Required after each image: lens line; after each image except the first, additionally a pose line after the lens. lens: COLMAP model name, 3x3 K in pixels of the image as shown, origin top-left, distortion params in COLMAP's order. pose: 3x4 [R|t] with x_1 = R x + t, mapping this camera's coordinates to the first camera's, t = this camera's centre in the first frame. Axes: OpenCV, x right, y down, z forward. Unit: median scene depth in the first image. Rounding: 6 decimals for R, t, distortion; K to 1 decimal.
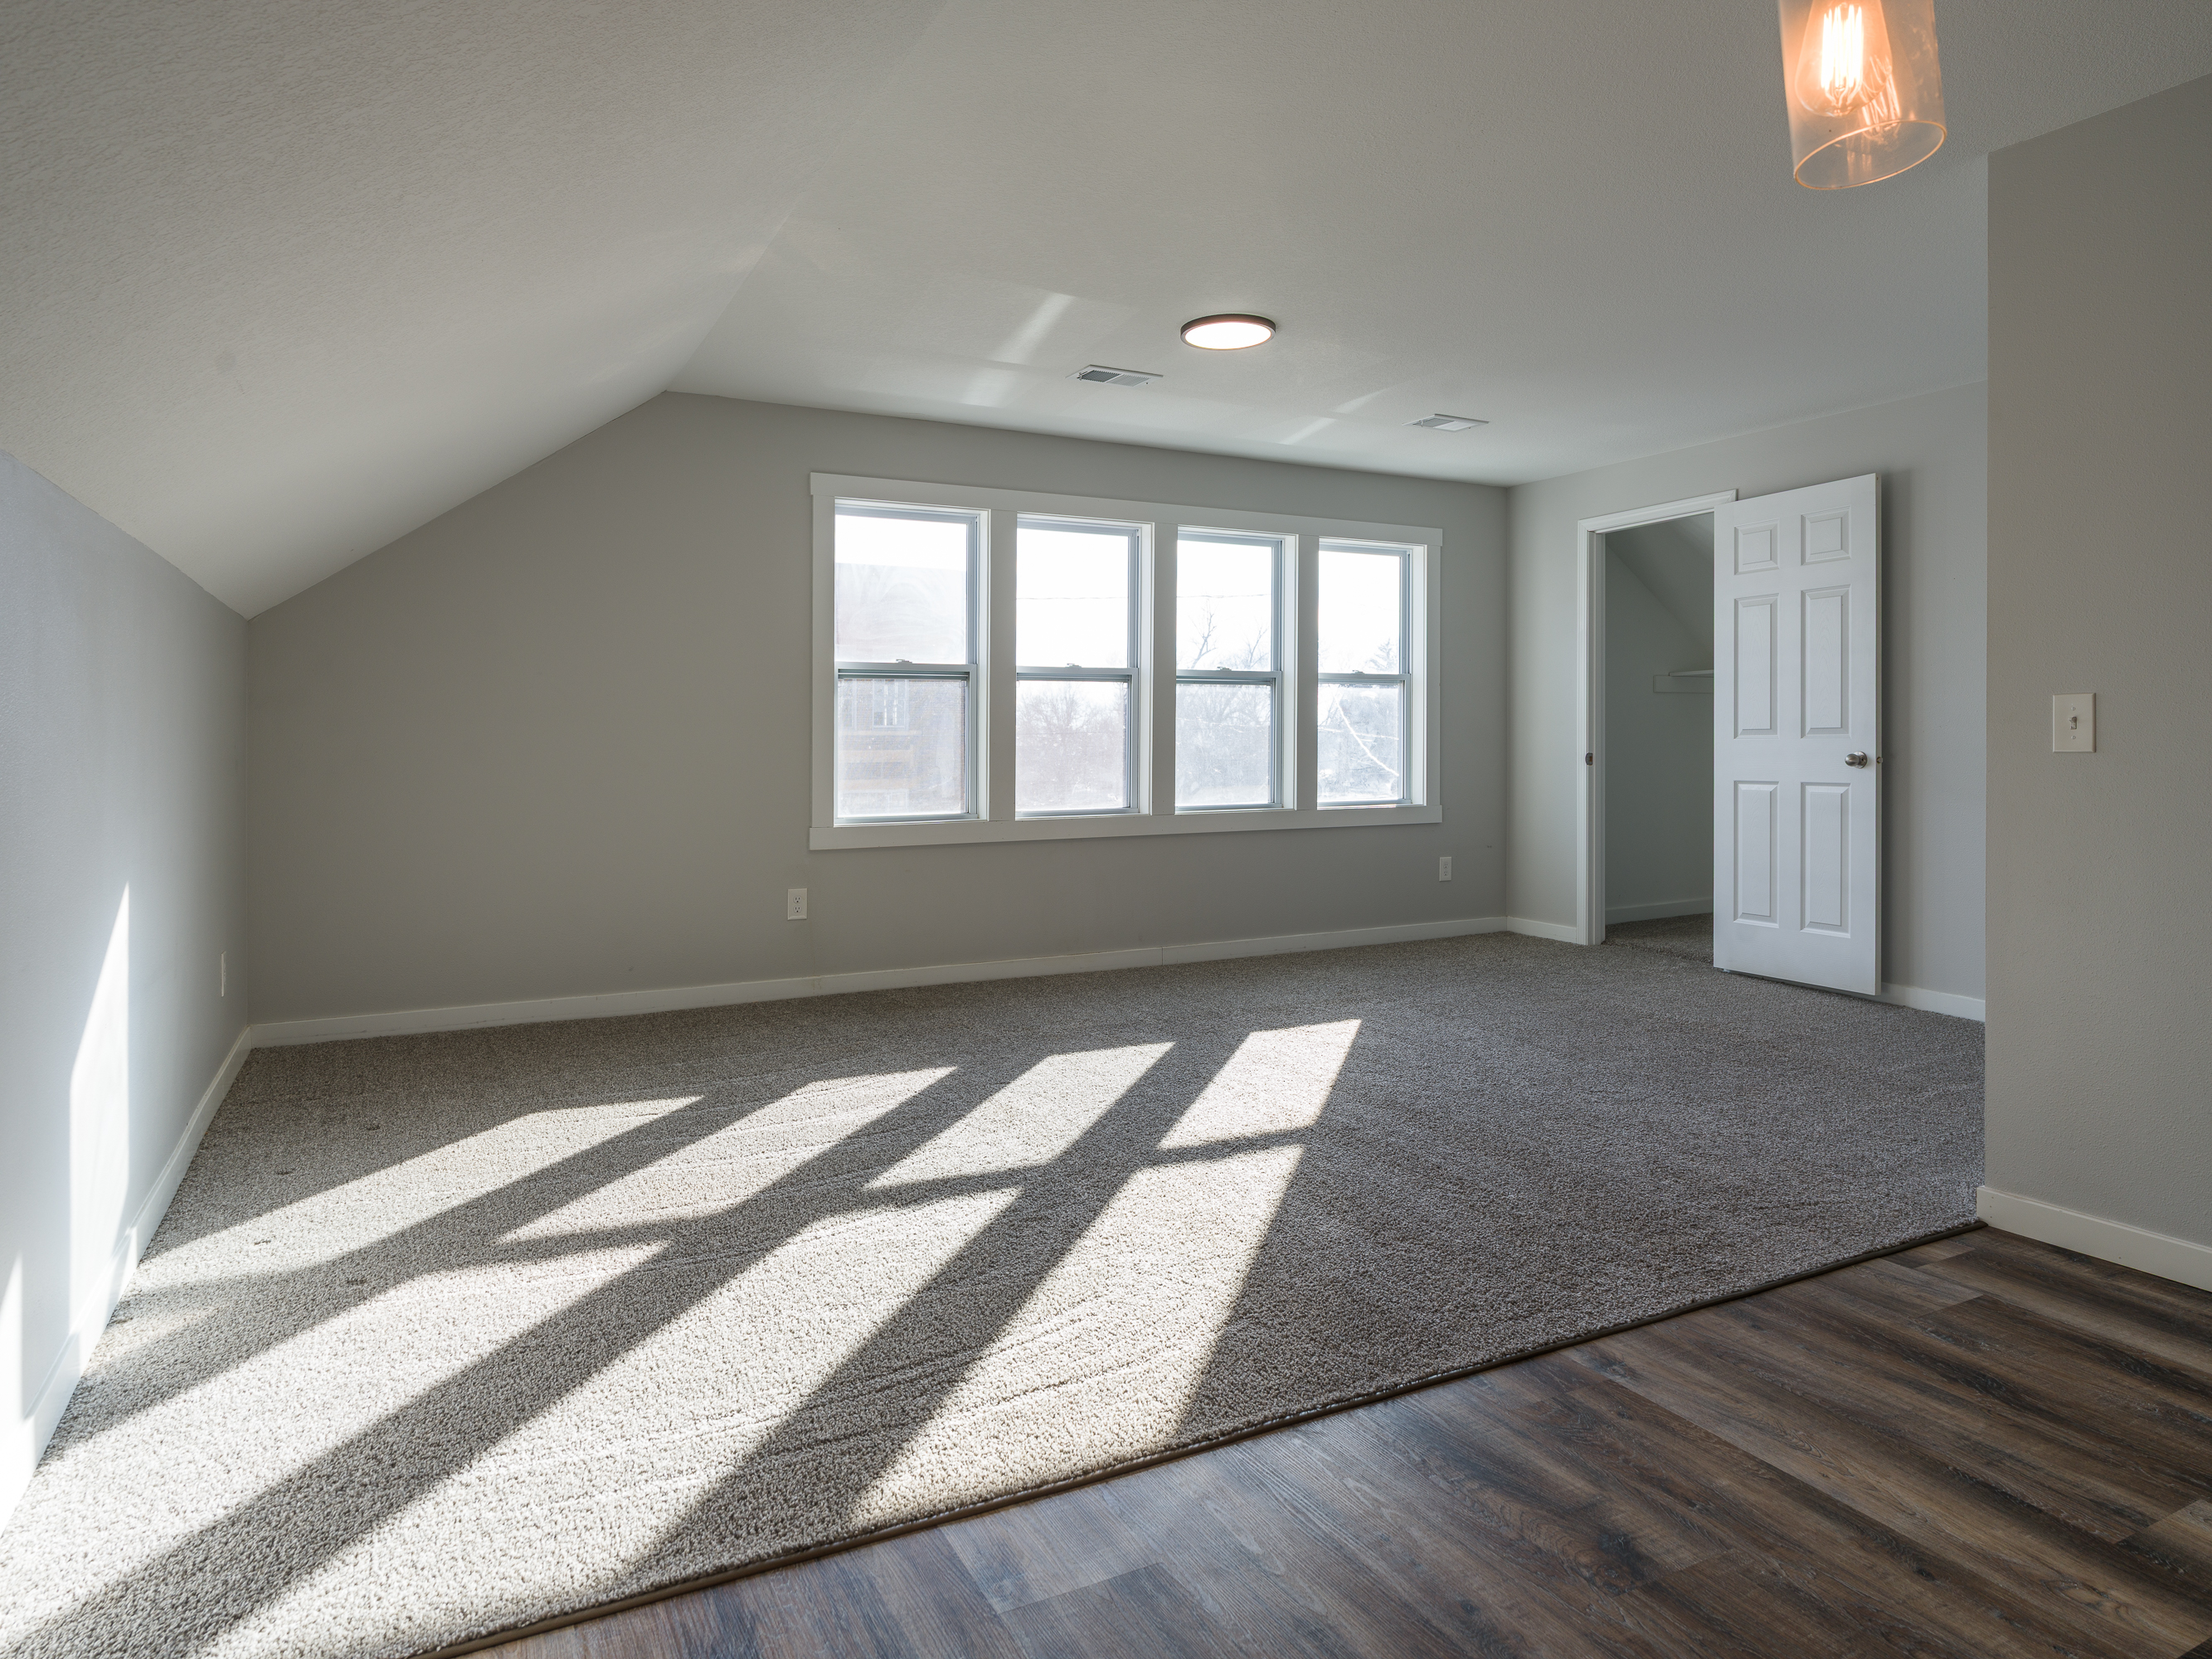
lens RADIAL K [[1313.9, 0, 1097.5], [0, 1313.9, 814.8], [0, 0, 1]] dist [-0.008740, -0.003173]
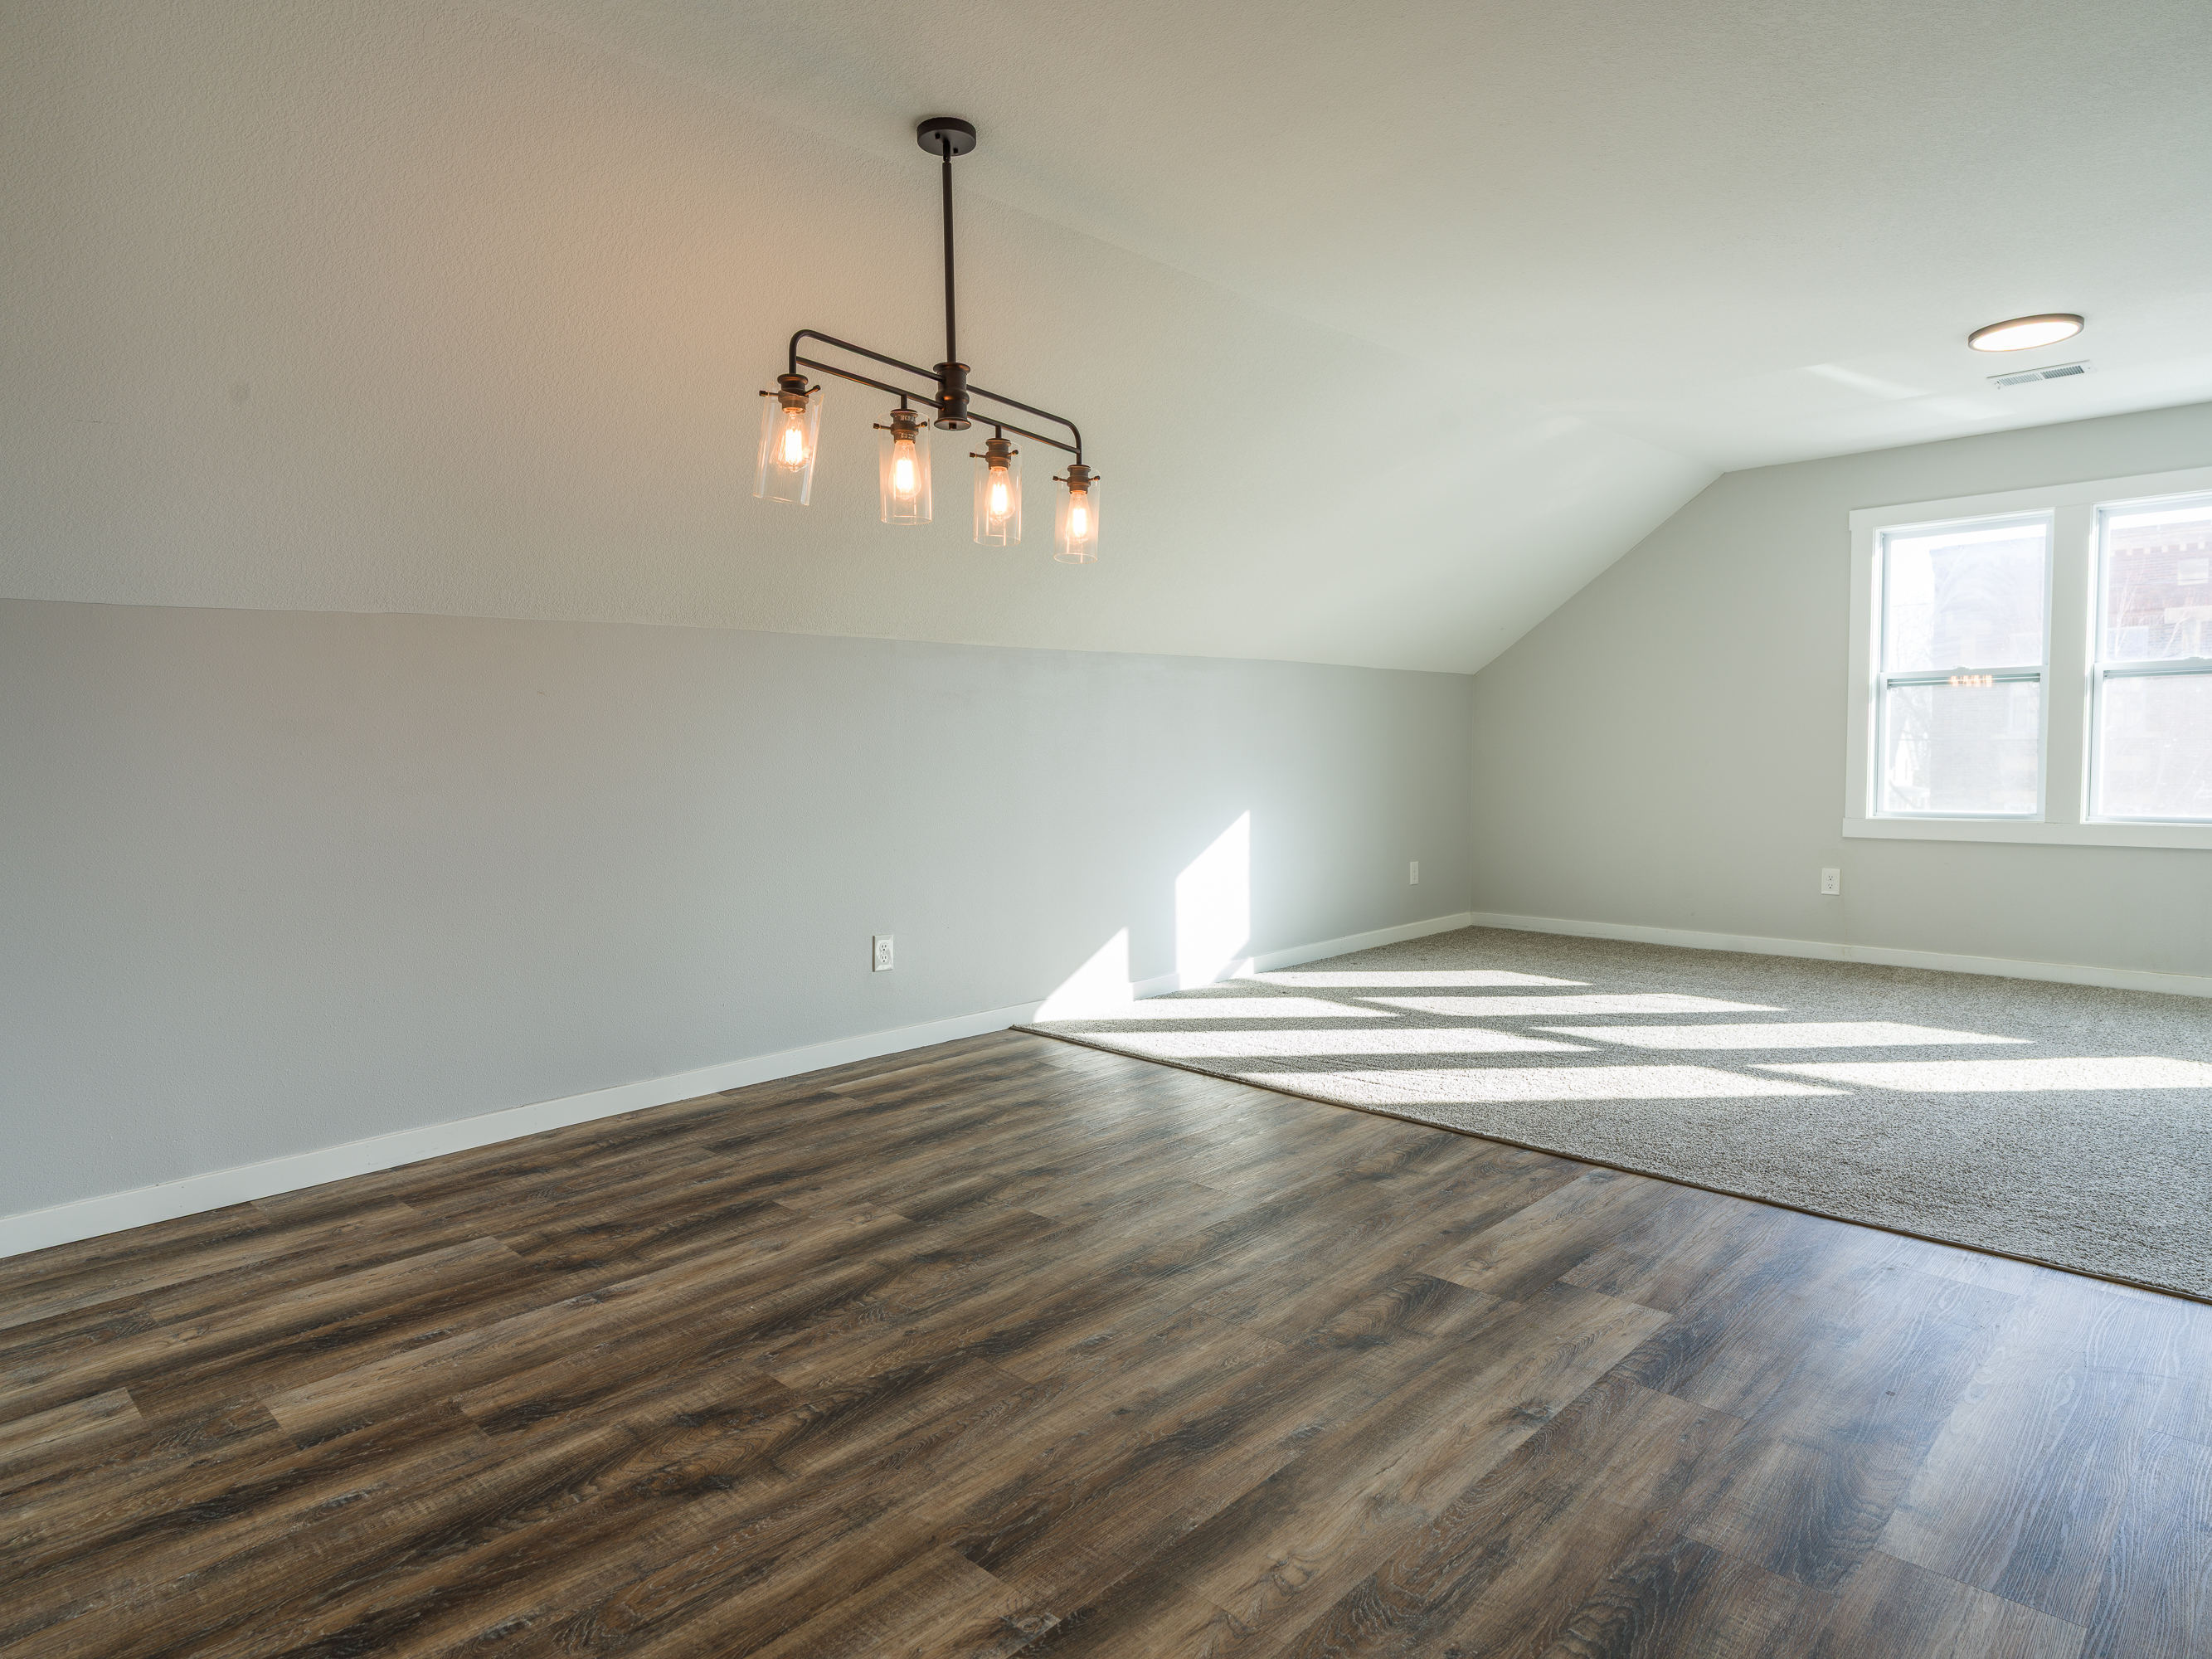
lens RADIAL K [[1313.9, 0, 1103.3], [0, 1313.9, 832.7], [0, 0, 1]] dist [-0.008740, -0.003173]
pose [[0.327078, 0.065059, -0.942755, 0.730559], [-0.053422, 0.997305, 0.050290, 0.000329], [0.943486, 0.033916, 0.329672, -0.001268]]
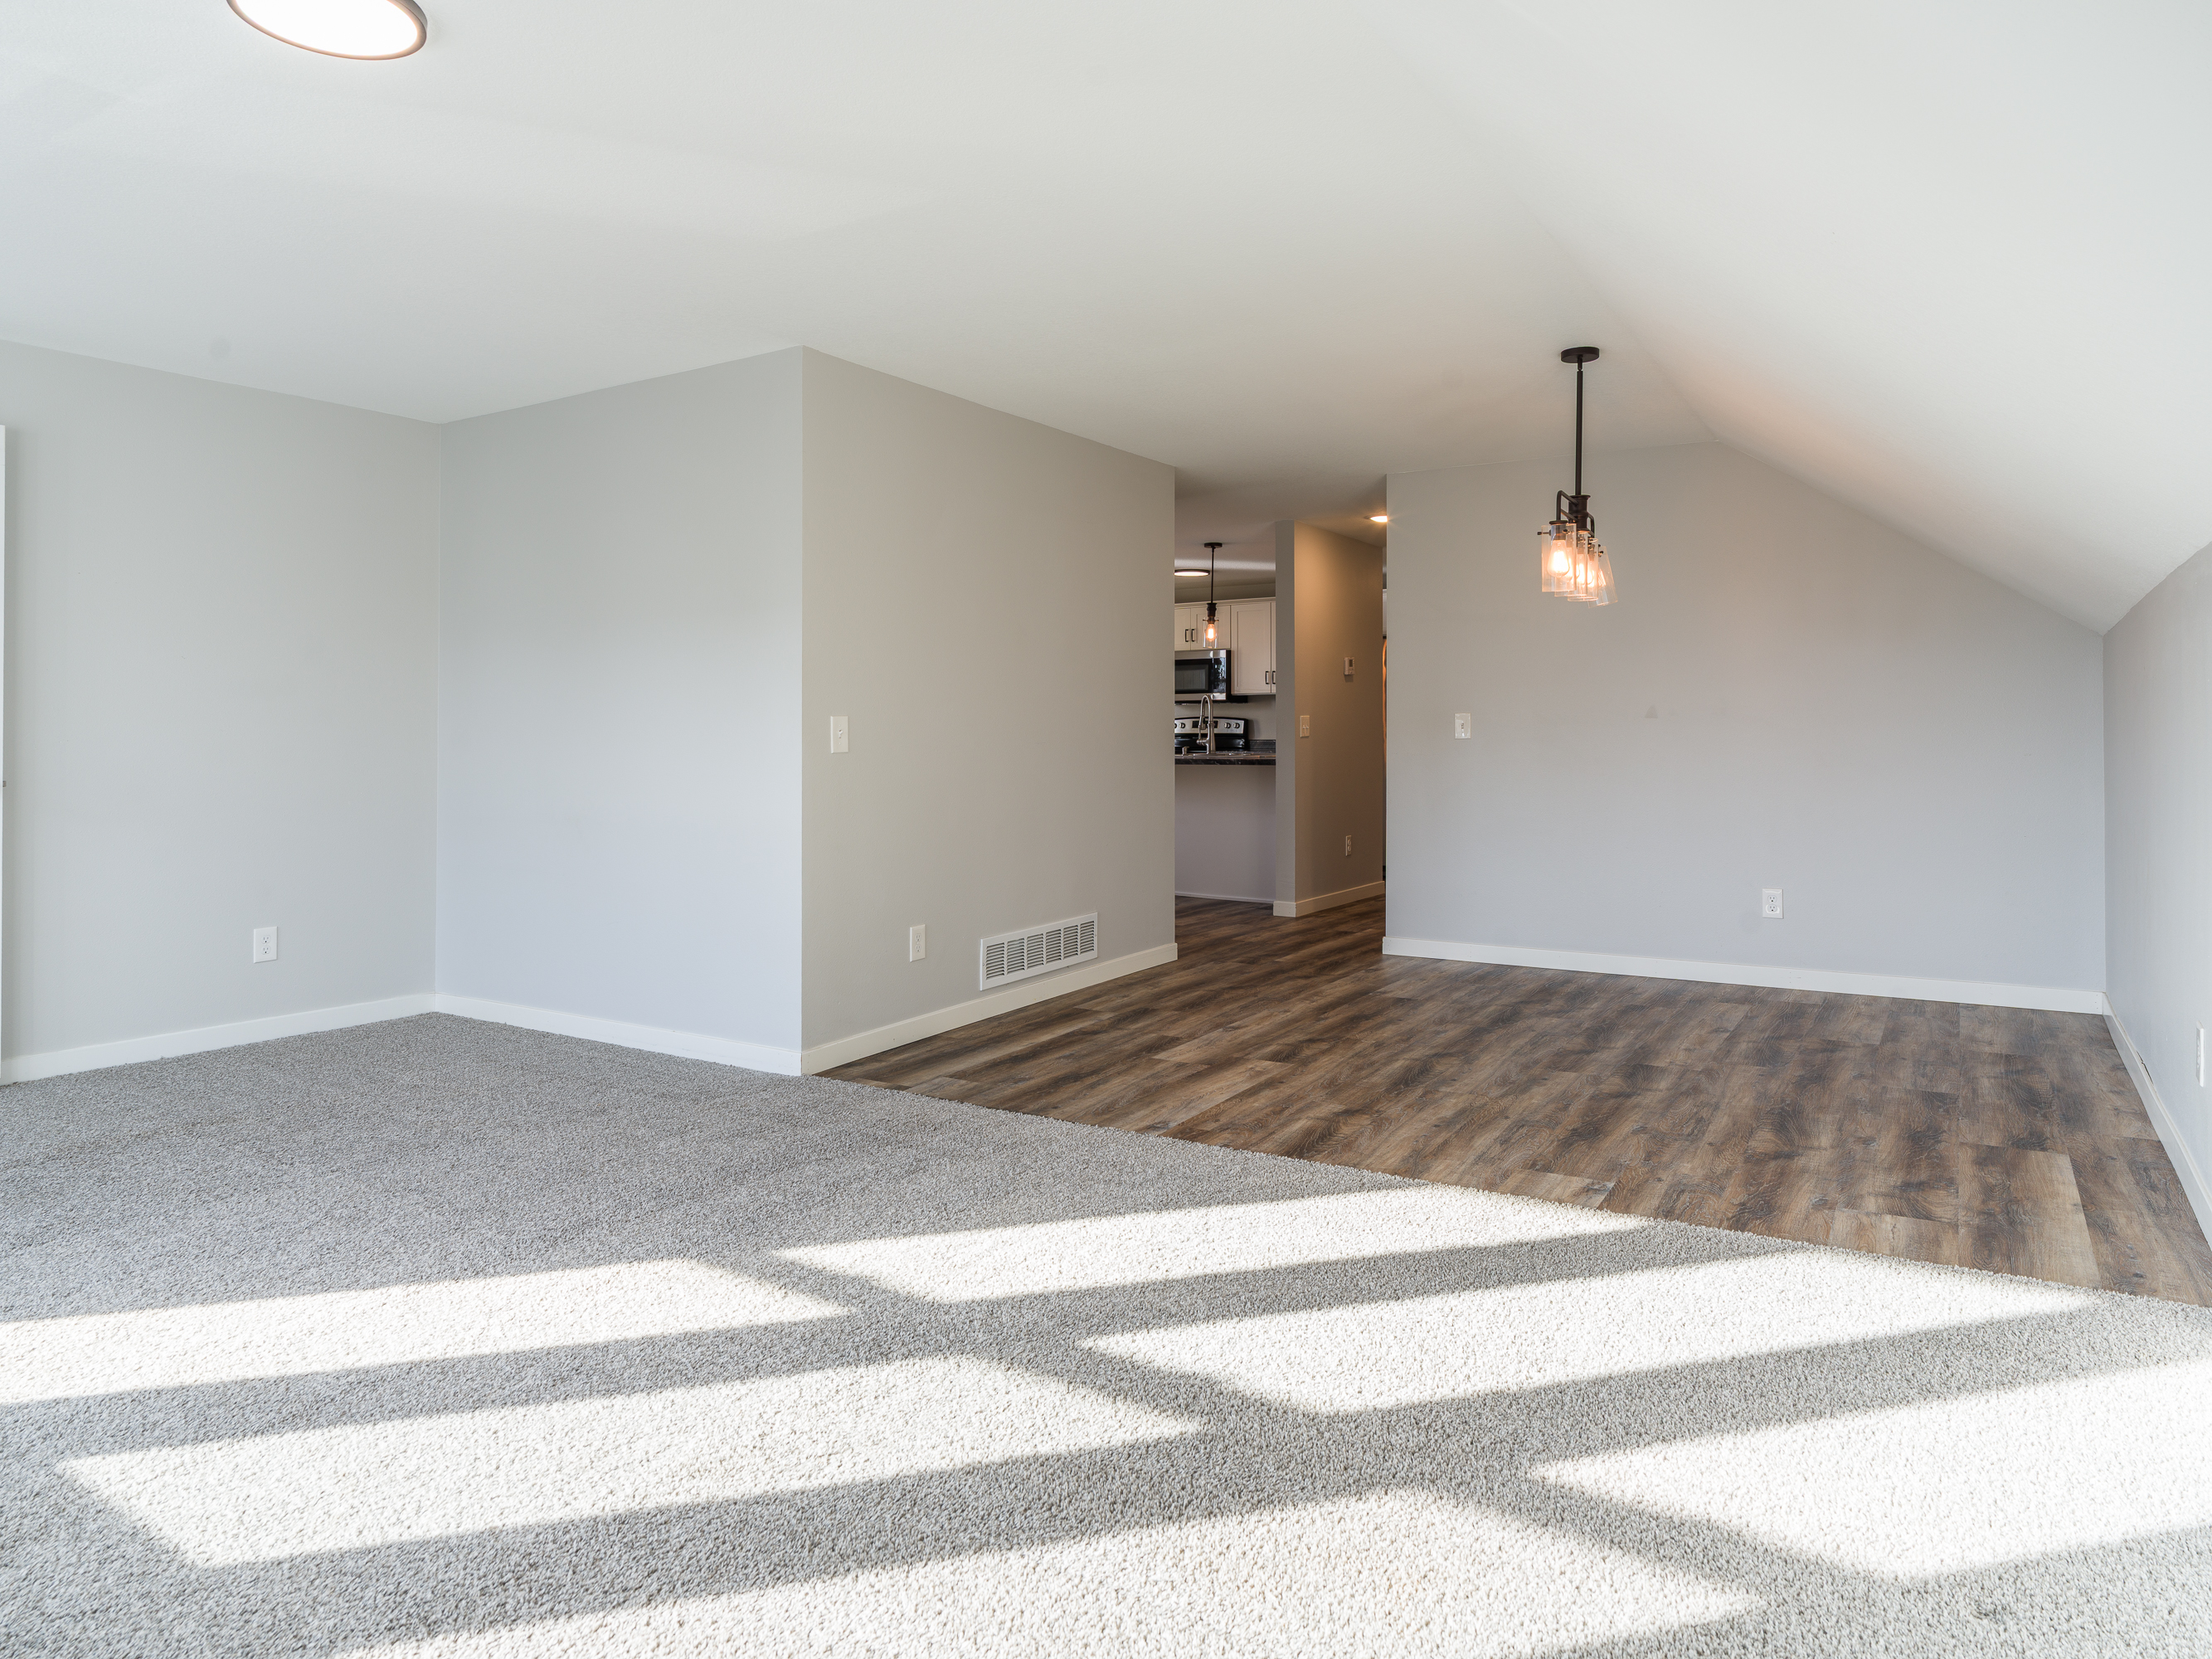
lens RADIAL K [[1313.9, 0, 1104.2], [0, 1313.9, 825.7], [0, 0, 1]] dist [-0.008740, -0.003173]
pose [[-0.500904, -0.048467, 0.864145, -0.450145], [0.067900, 0.993153, 0.095061, -0.049729], [-0.862836, 0.106292, -0.494183, 0.858554]]
